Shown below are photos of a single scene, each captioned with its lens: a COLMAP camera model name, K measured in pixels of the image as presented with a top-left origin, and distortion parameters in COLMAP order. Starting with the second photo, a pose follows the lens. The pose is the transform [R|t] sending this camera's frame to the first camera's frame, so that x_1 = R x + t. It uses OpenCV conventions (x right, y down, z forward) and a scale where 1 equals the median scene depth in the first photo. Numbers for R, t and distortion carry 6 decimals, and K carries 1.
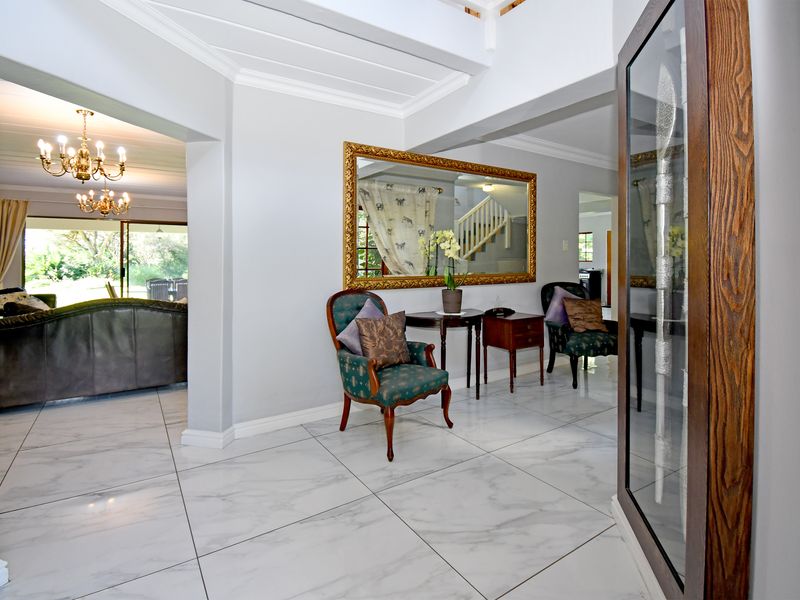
lens RADIAL K [[409.3, 0, 400.0], [0, 409.3, 300.0], [0, 0, 1]] dist [0.000657, -0.001236]
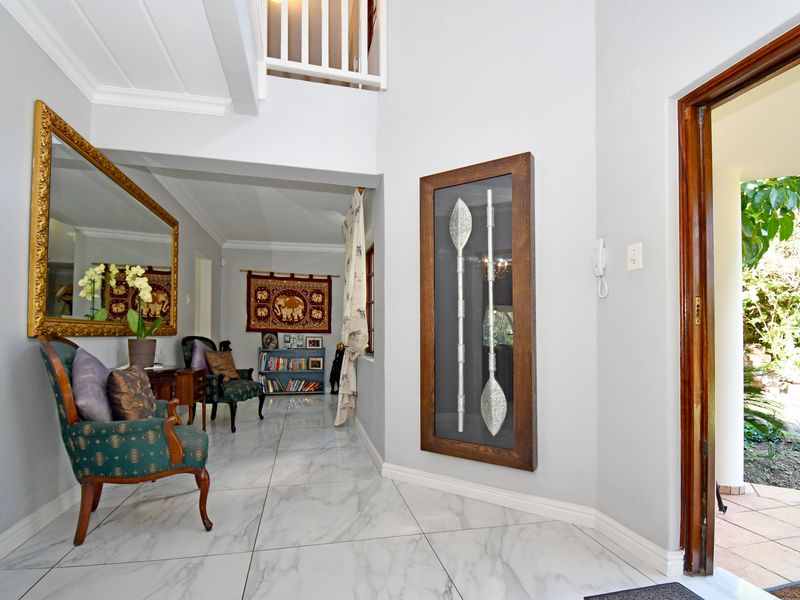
lens RADIAL K [[409.3, 0, 400.0], [0, 409.3, 300.0], [0, 0, 1]] dist [0.000657, -0.001236]
pose [[0.336490, 0.092709, 0.937112, -0.628414], [0.072451, 0.989644, -0.123921, 0.046616], [-0.938896, 0.109593, 0.326289, 0.256259]]
